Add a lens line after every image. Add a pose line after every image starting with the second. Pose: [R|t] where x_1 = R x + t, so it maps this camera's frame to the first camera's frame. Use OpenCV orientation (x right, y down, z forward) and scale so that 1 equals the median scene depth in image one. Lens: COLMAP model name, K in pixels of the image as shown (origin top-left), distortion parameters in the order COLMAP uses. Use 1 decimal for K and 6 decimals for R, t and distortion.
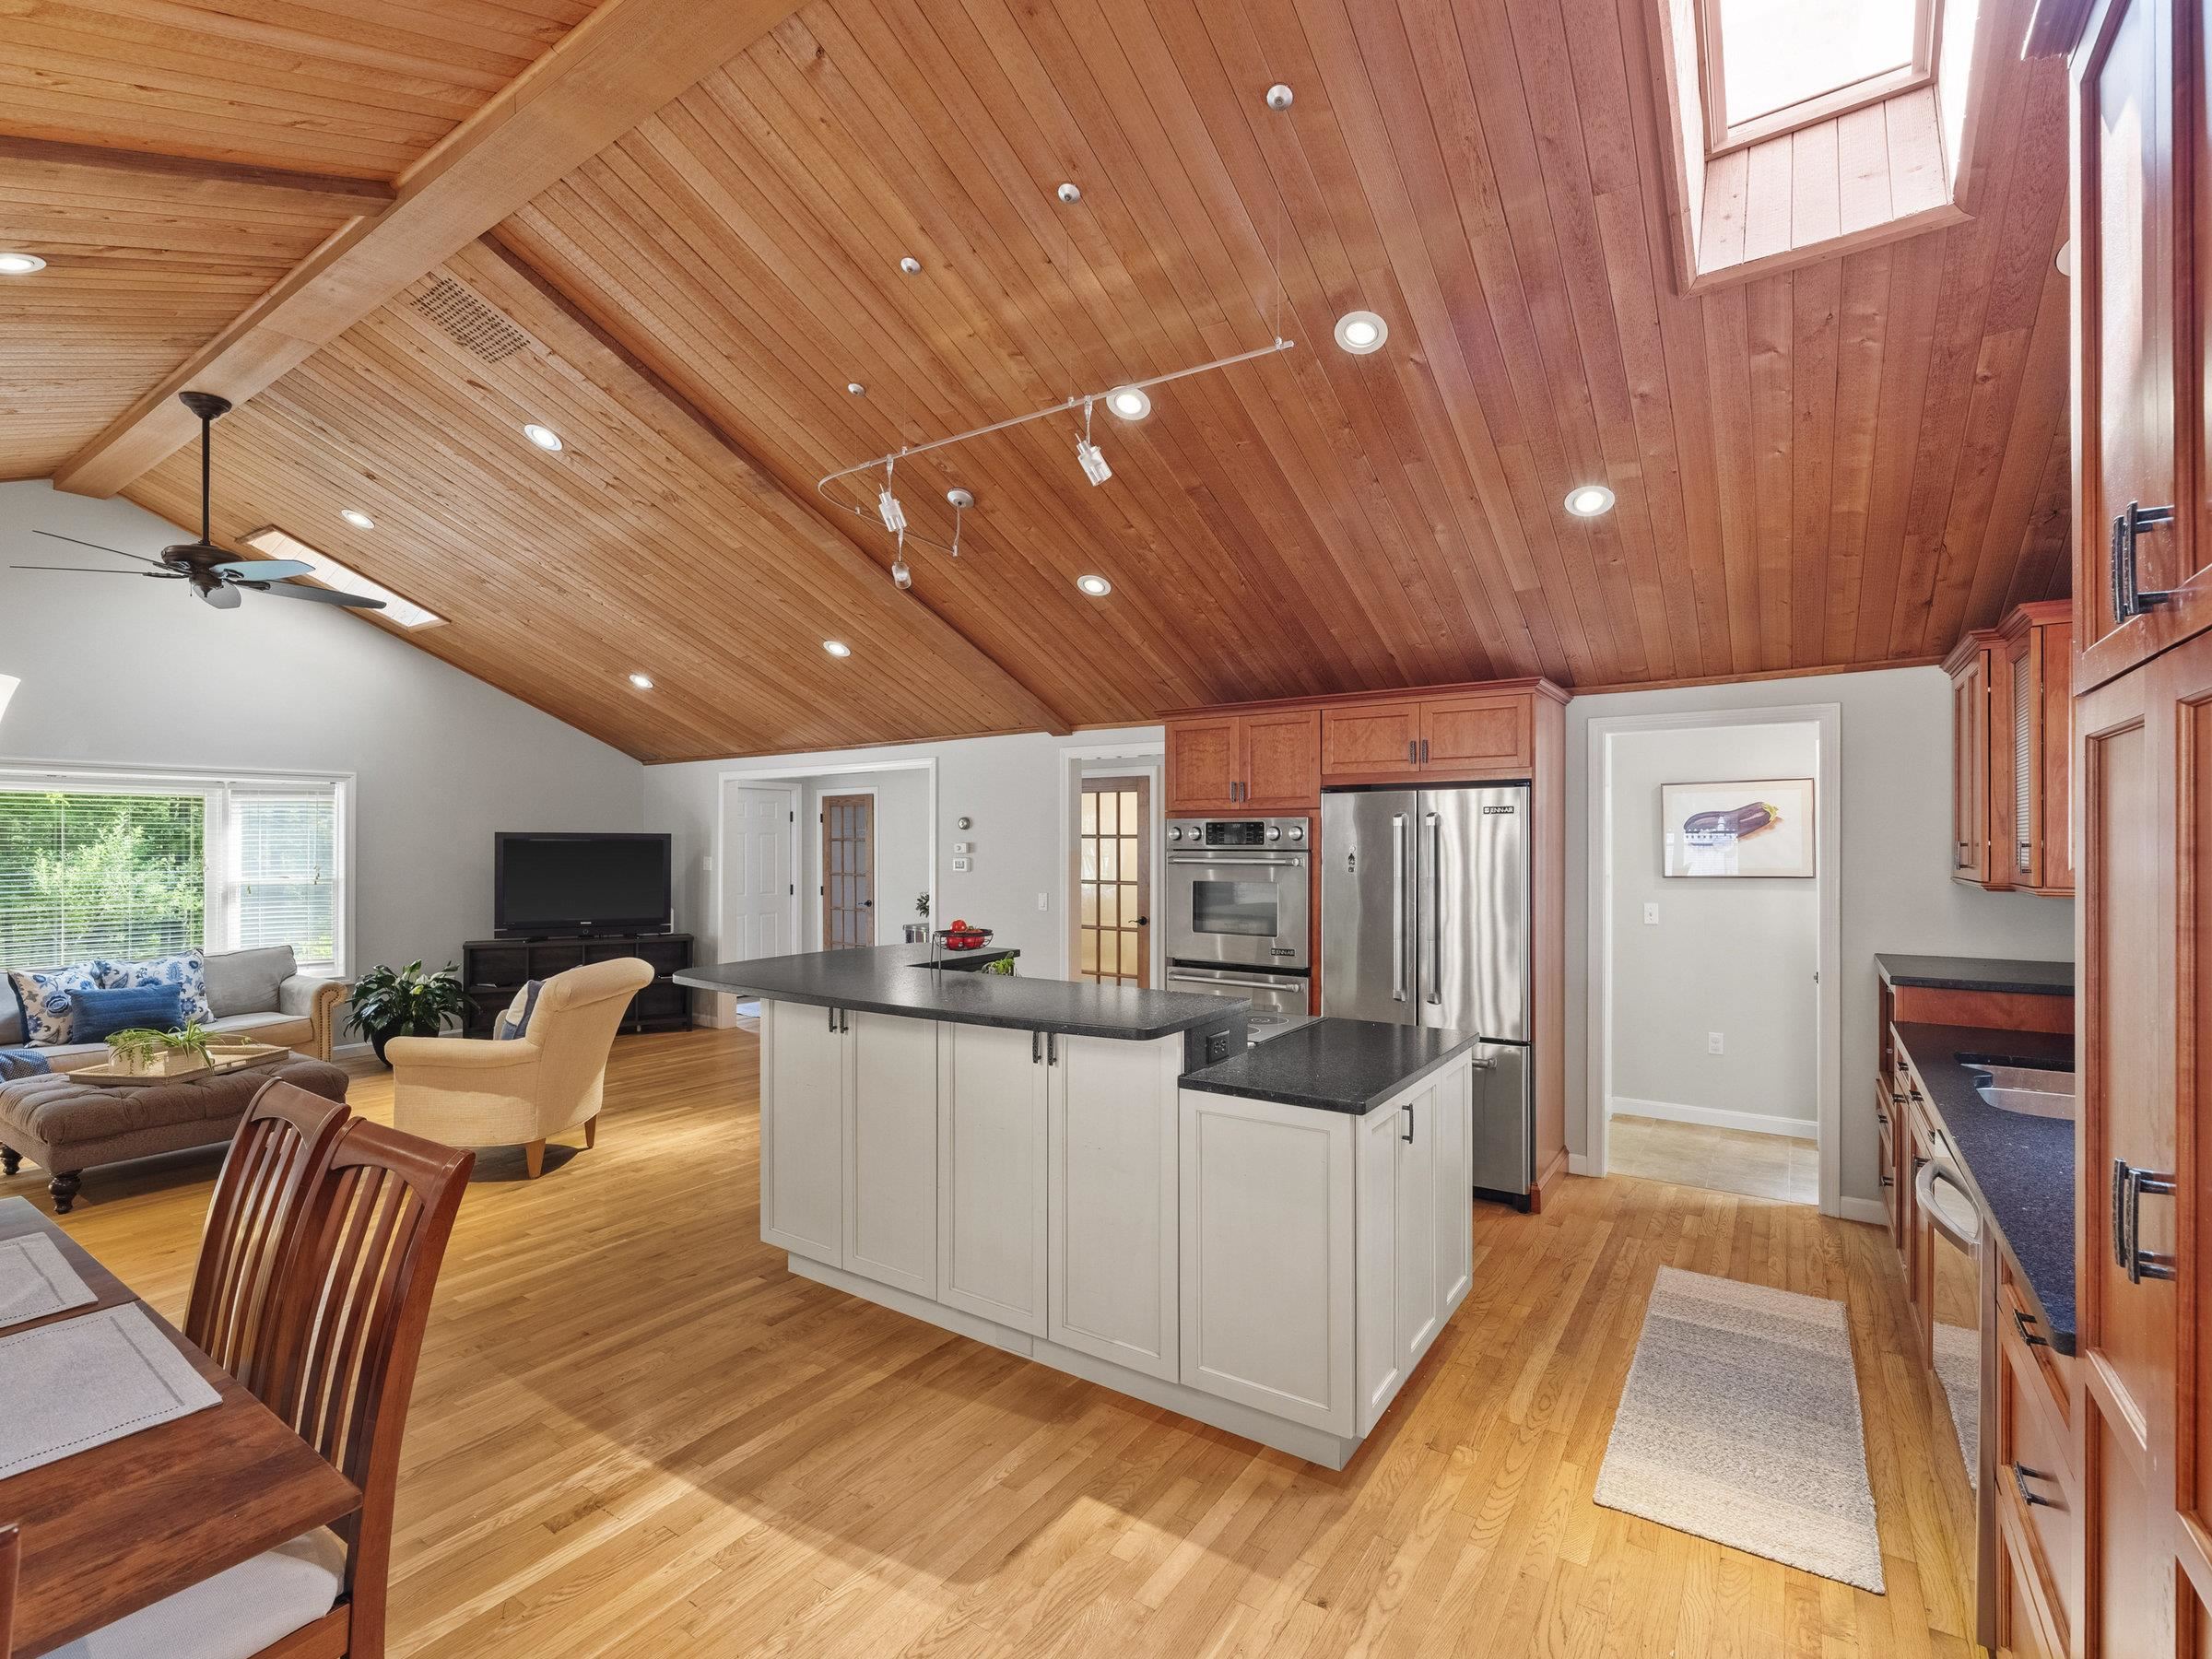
lens RADIAL K [[1017.4, 0, 1117.2], [0, 1017.4, 840.8], [0, 0, 1]] dist [-0.004064, 0.000938]
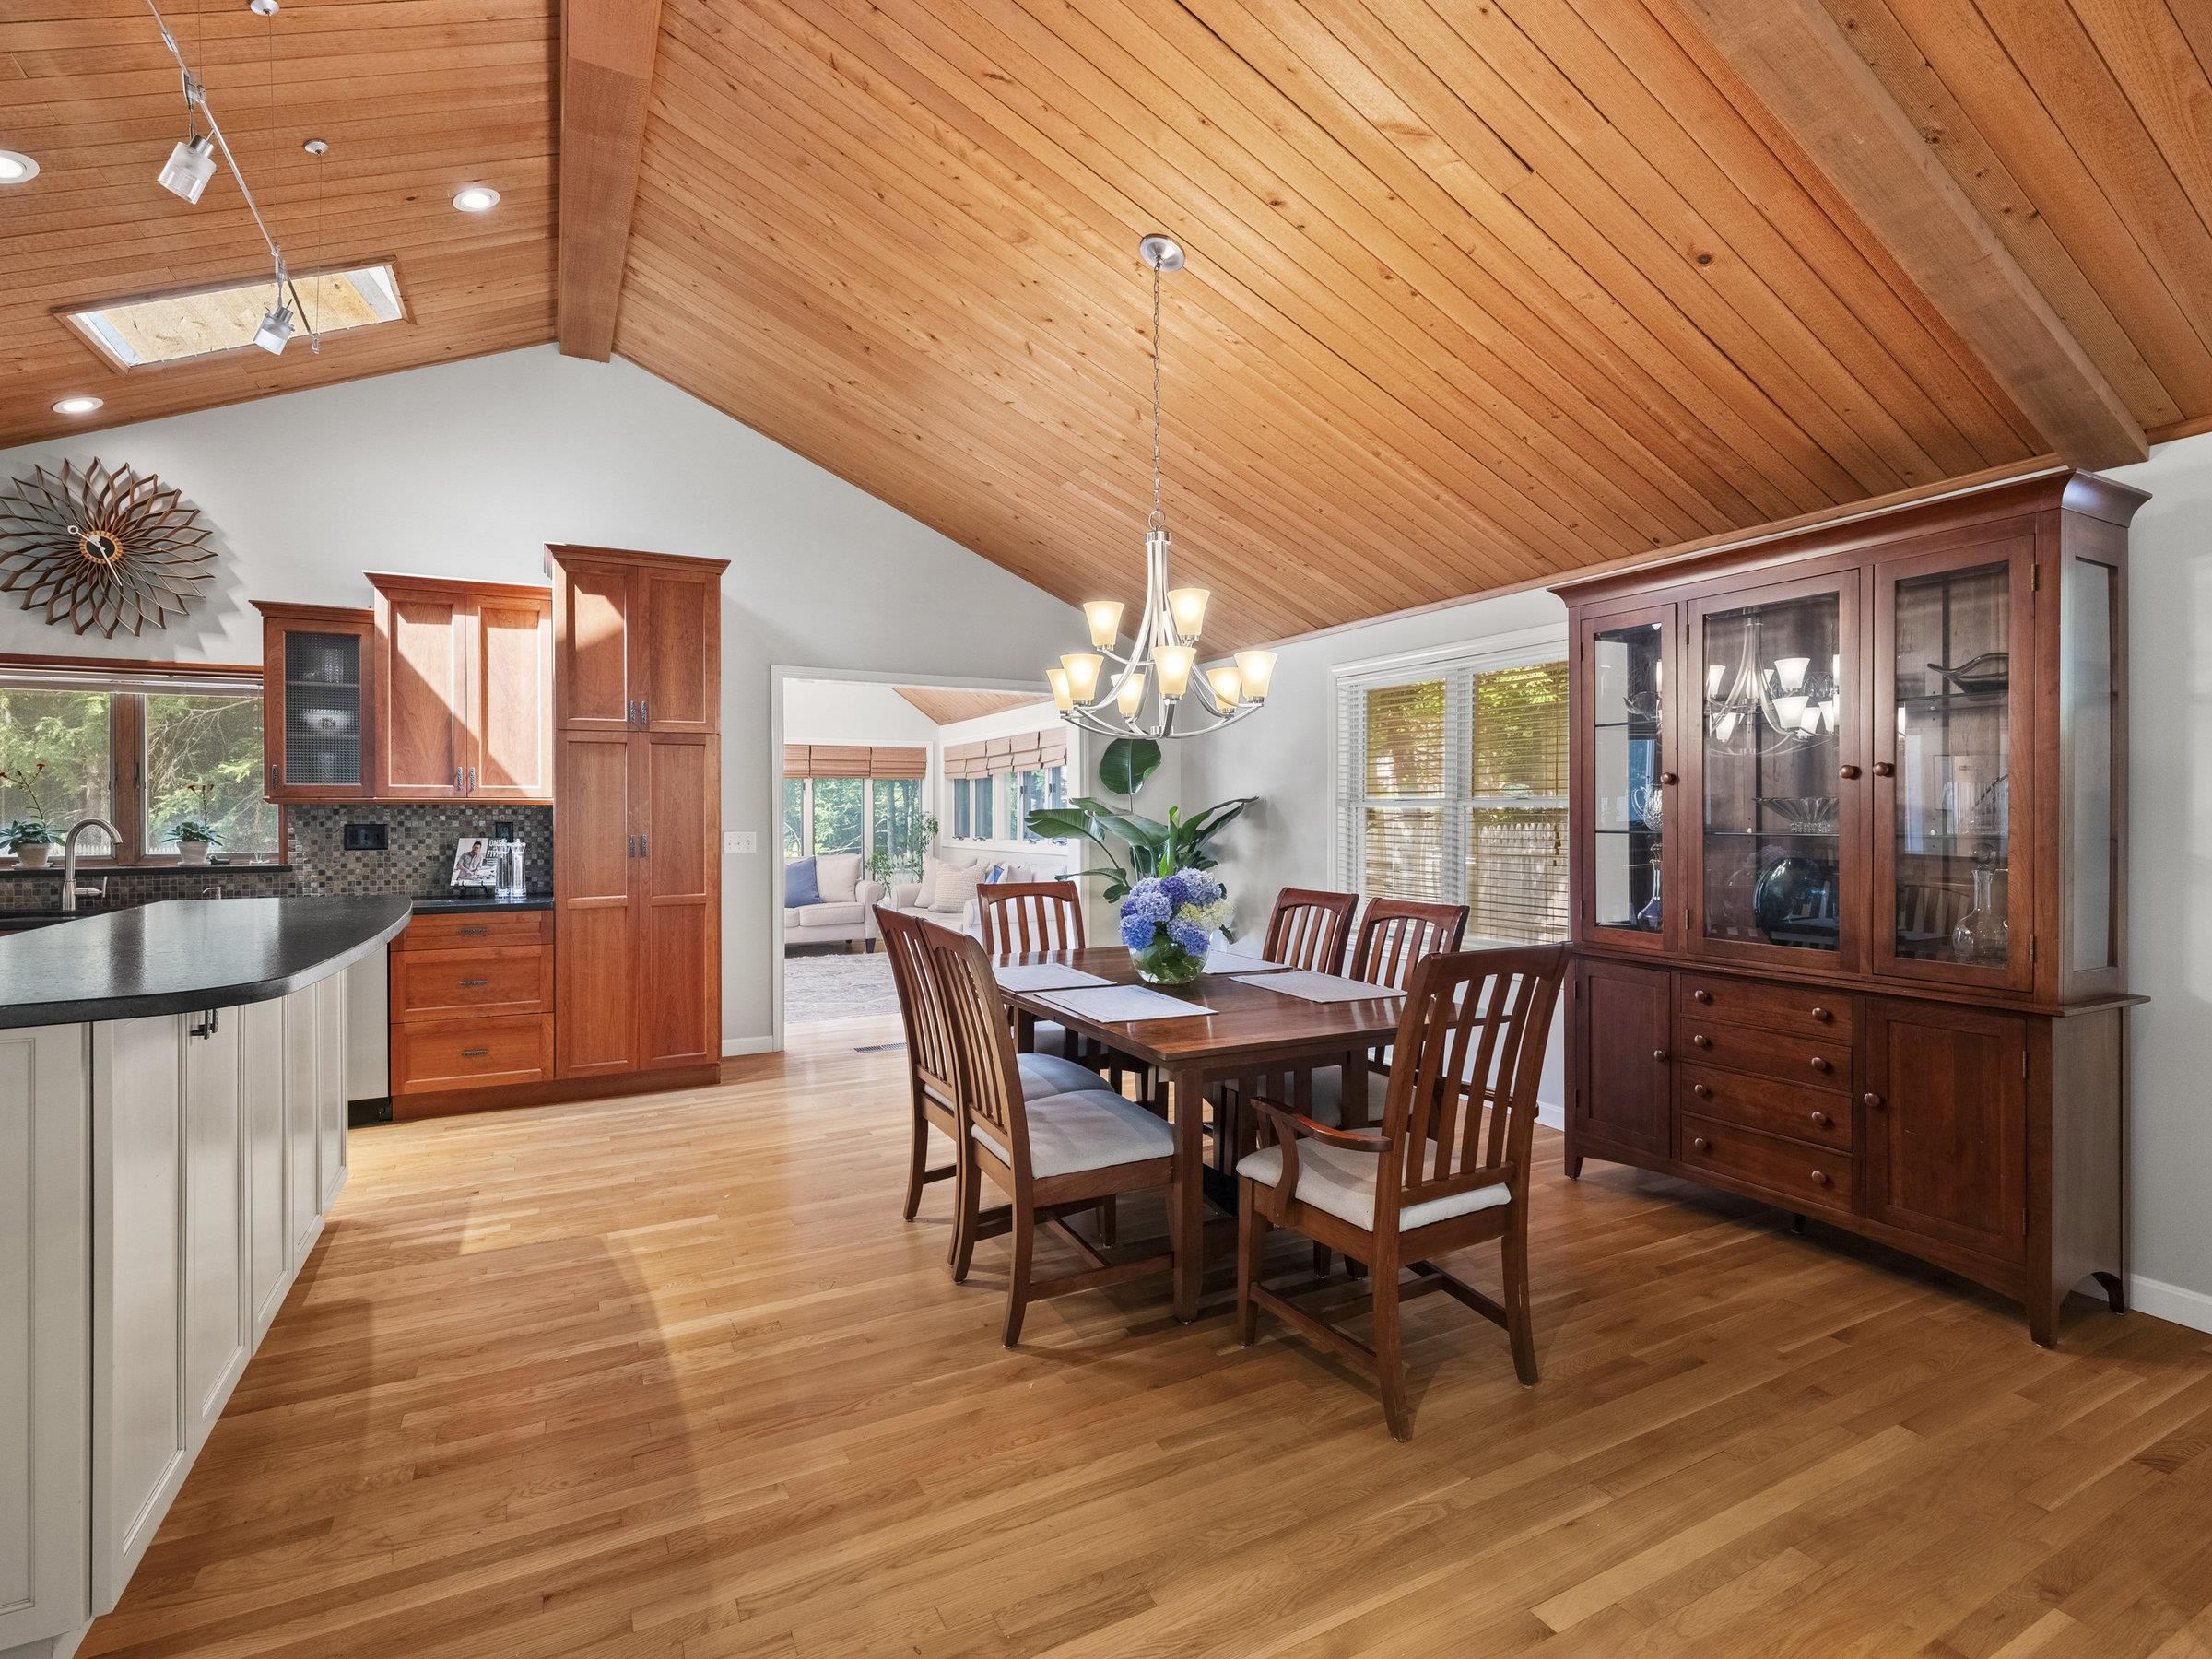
lens RADIAL K [[1073.6, 0, 1110.6], [0, 1073.6, 815.1], [0, 0, 1]] dist [-0.001836, 0.000006]
pose [[-0.877777, 0.002306, 0.479064, -0.775377], [0.002158, 0.999997, -0.000861, 0.051963], [-0.479065, 0.000278, -0.877779, 0.993235]]
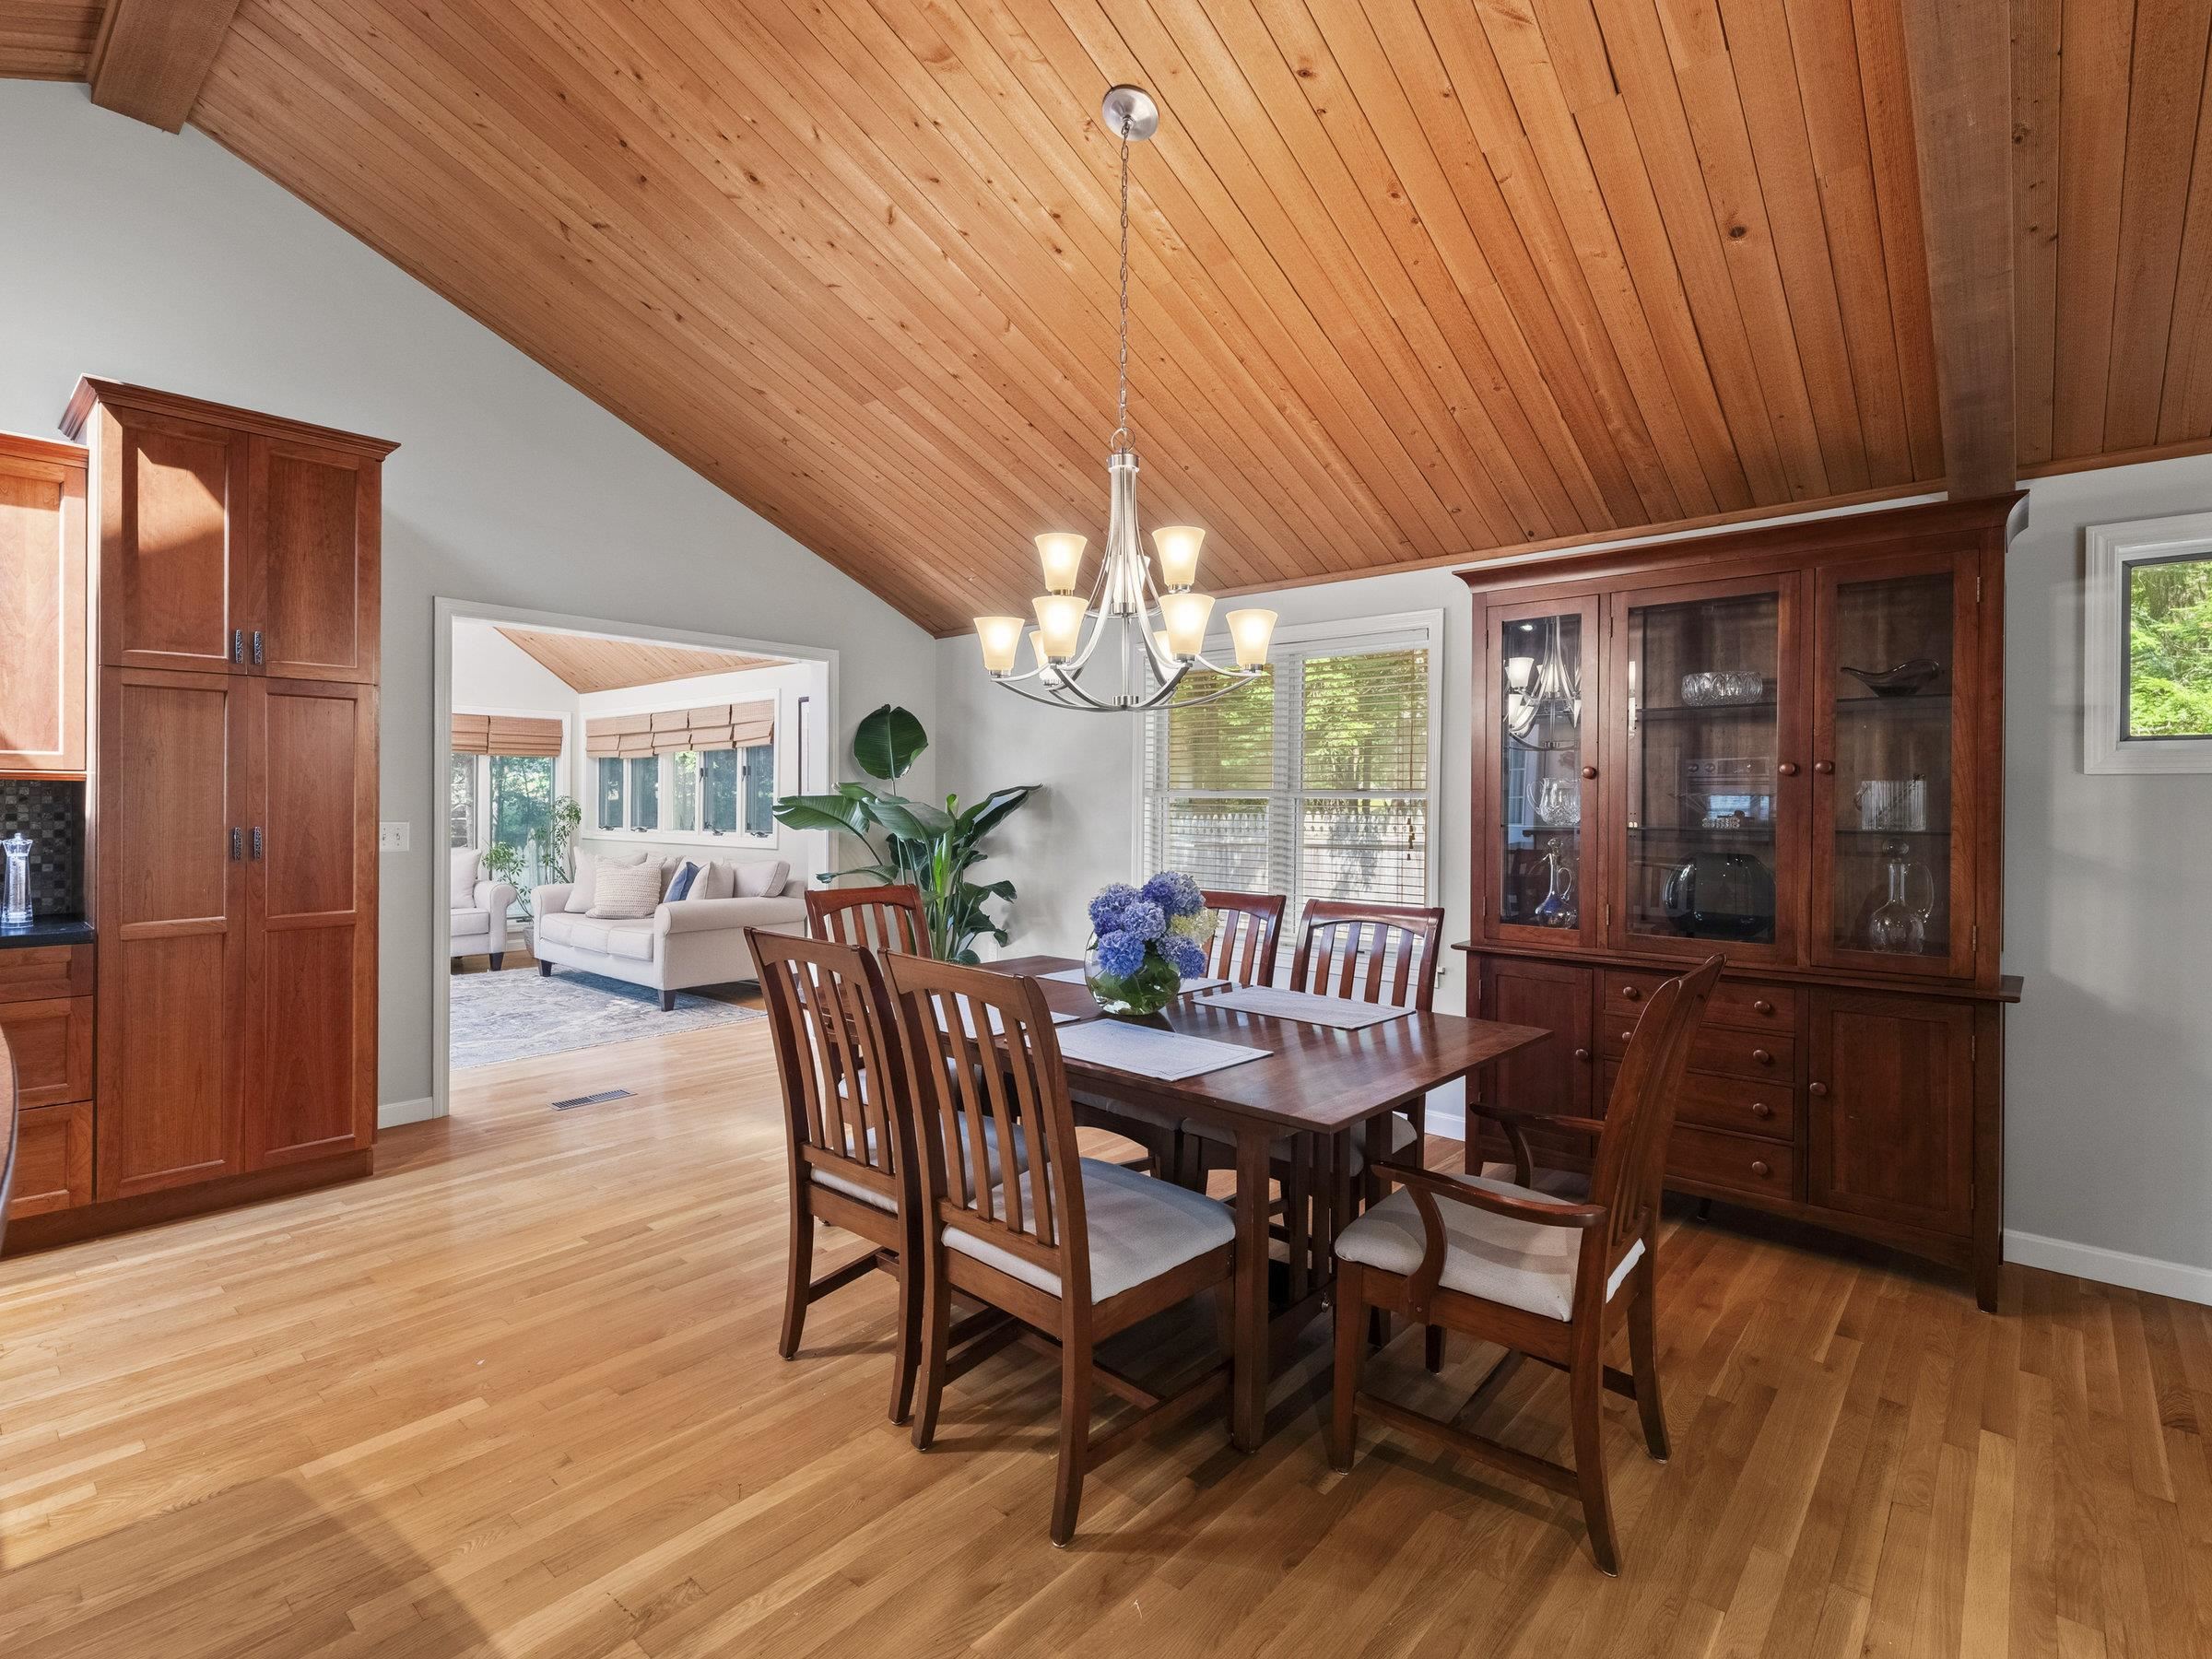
lens RADIAL K [[1071.2, 0, 1103.2], [0, 1071.2, 803.9], [0, 0, 1]] dist [-0.001036, -0.000242]
pose [[-0.991082, -0.005948, 0.133123, -0.503848], [-0.006108, 0.999981, -0.000794, 0.050920], [-0.133116, -0.001600, -0.991099, 0.917745]]
